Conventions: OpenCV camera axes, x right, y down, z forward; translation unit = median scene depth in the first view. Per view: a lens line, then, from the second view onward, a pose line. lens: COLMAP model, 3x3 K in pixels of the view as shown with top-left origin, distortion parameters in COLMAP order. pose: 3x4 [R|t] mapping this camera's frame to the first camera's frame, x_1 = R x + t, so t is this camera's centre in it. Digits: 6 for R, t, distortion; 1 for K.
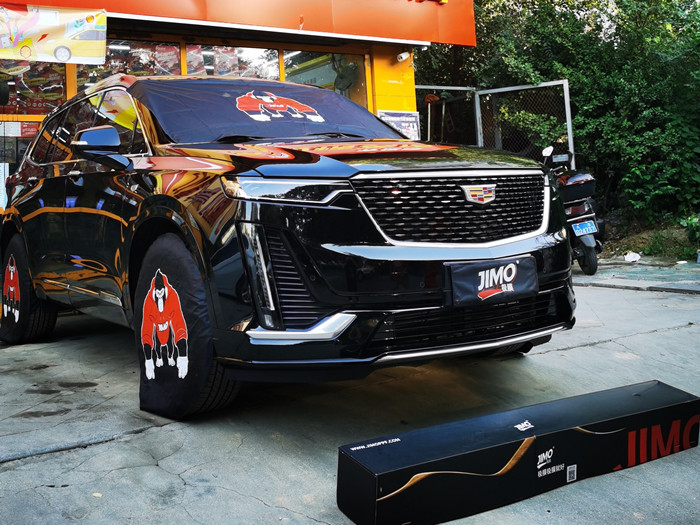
lens RADIAL K [[853.8, 0, 350.0], [0, 853.8, 262.5], [0, 0, 1]] dist [-0.030298, -0.024444]
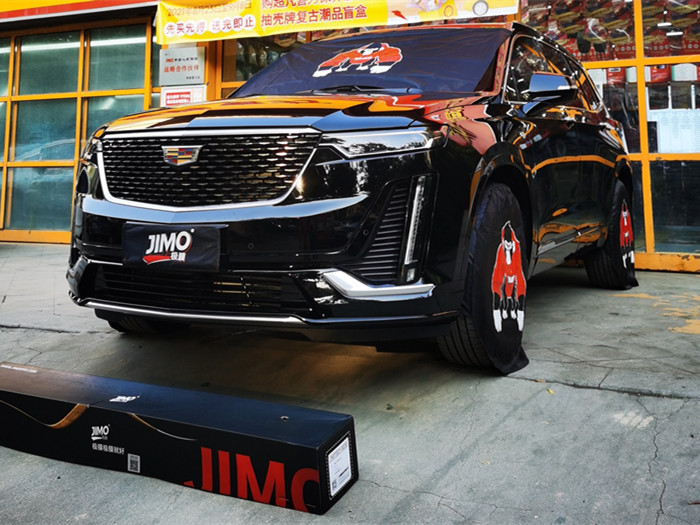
lens RADIAL K [[880.6, 0, 391.3], [0, 880.6, 232.0], [0, 0, 1]] dist [-0.005580, 0.001596]
pose [[0.507587, 0.104095, -0.855289, 1.132671], [-0.077564, 0.994165, 0.074965, -0.088010], [0.858102, 0.028288, 0.512699, 0.711081]]
